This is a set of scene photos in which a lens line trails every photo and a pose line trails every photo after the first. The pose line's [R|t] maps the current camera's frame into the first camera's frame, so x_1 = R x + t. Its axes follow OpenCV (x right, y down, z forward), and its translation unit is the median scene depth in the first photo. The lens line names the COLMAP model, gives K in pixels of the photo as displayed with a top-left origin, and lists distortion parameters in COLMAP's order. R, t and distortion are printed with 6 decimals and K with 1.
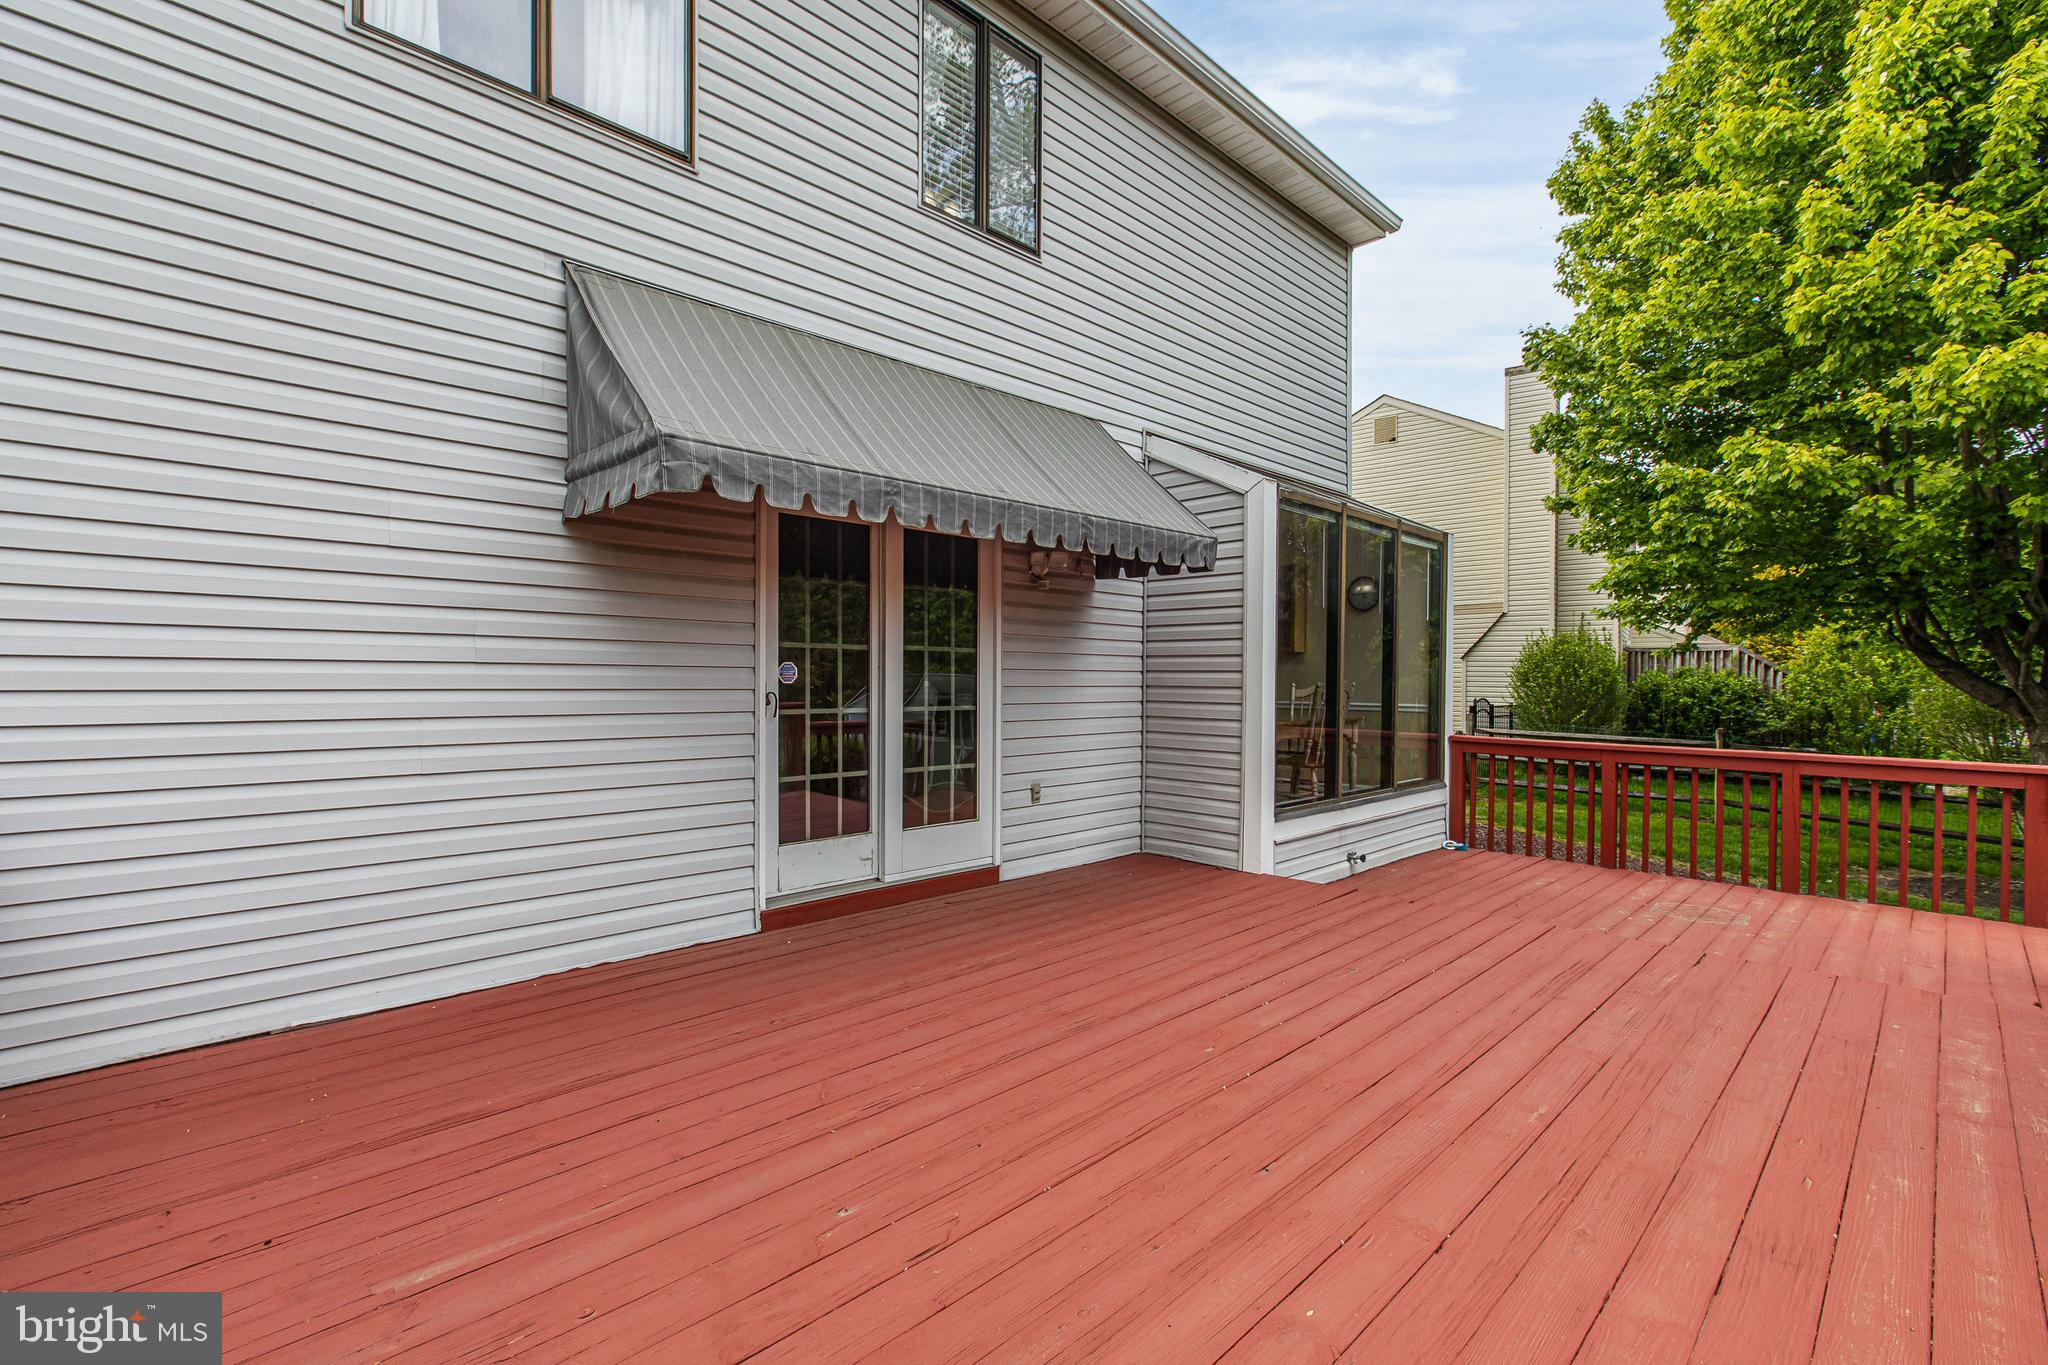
lens RADIAL K [[905.0, 0, 1023.0], [0, 905.0, 677.8], [0, 0, 1]] dist [0.000819, 0.001376]
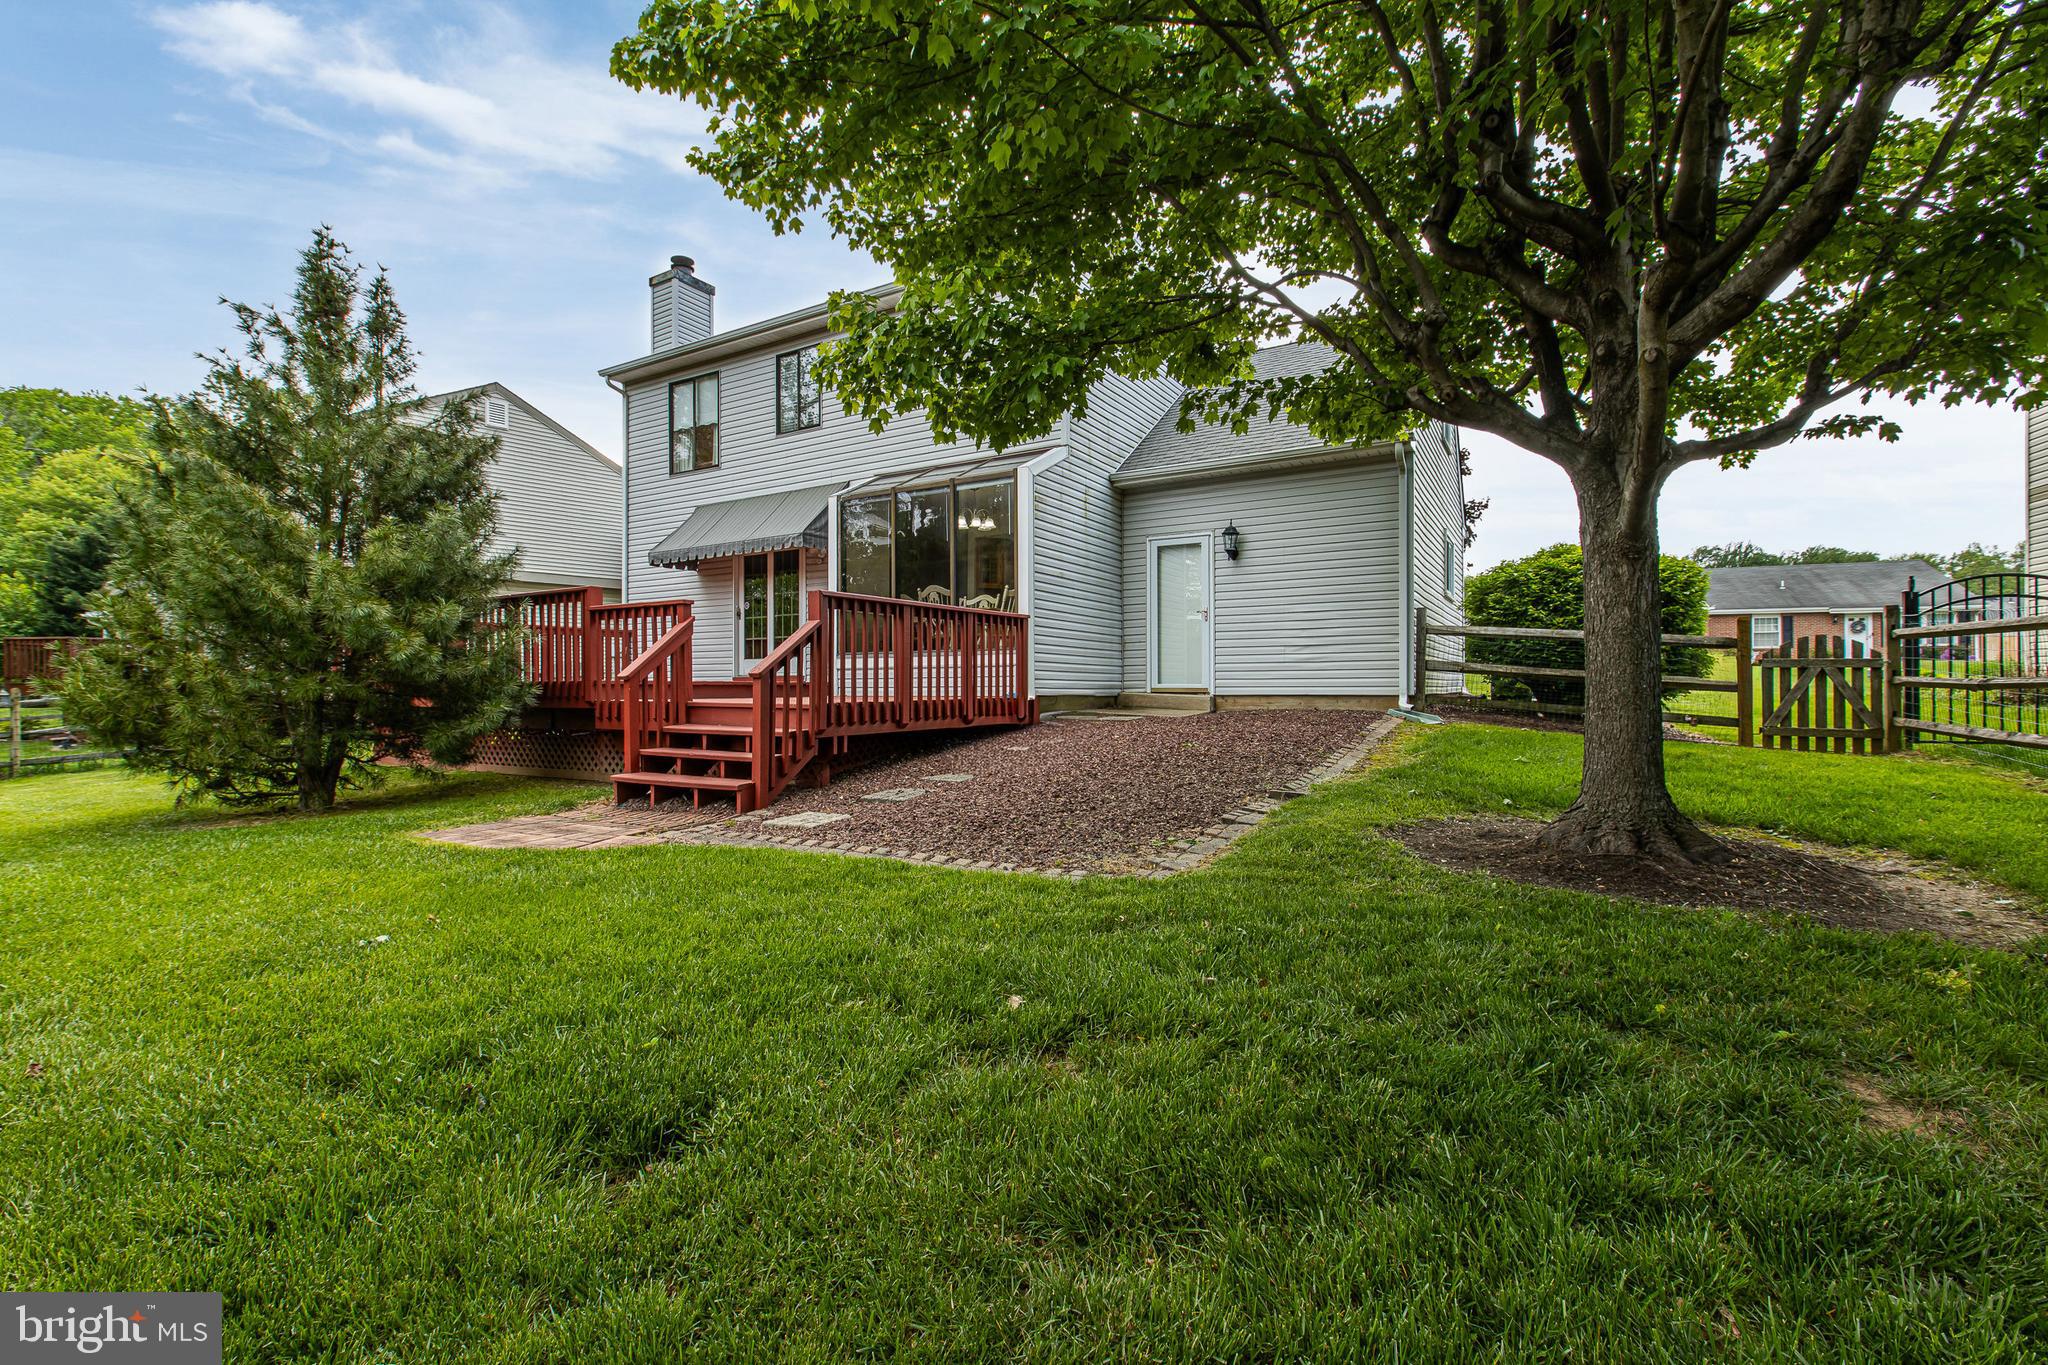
lens RADIAL K [[905.0, 0, 1015.0], [0, 905.0, 689.9], [0, 0, 1]] dist [0.000819, 0.001376]
pose [[0.237292, -0.007611, -0.971409, 3.146262], [0.003473, 0.999970, -0.006987, 0.324250], [0.971432, -0.001716, 0.237311, 1.189780]]
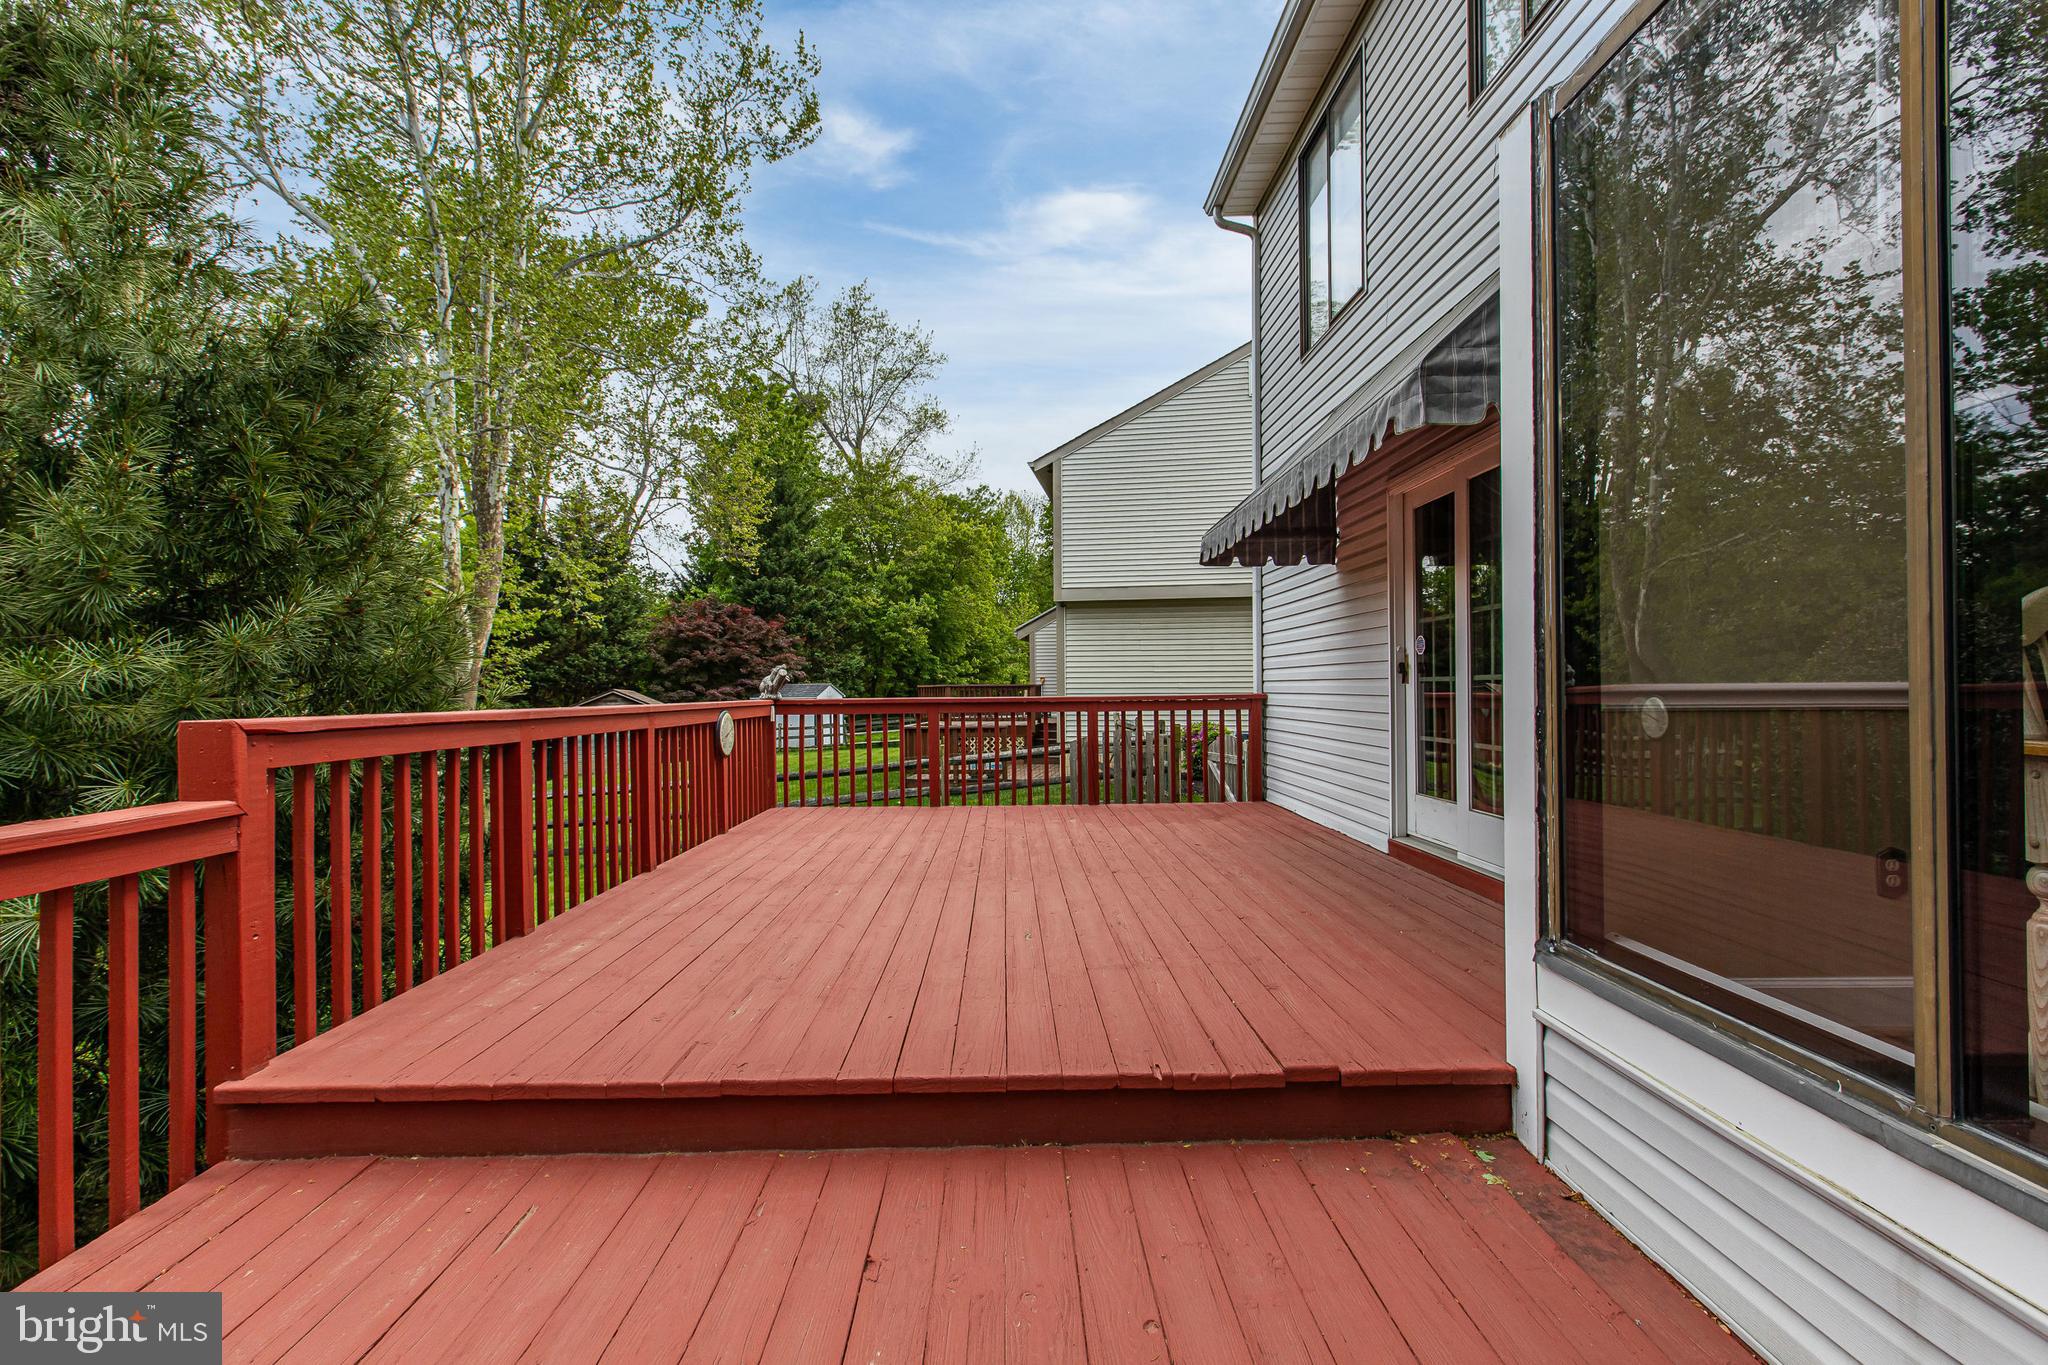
lens RADIAL K [[905.0, 0, 1019.4], [0, 905.0, 681.1], [0, 0, 1]] dist [0.000819, 0.001376]
pose [[-0.690398, -0.004265, -0.723418, 0.946250], [0.006113, 0.999913, -0.011730, 0.051507], [0.723404, -0.012520, -0.690311, 1.460750]]
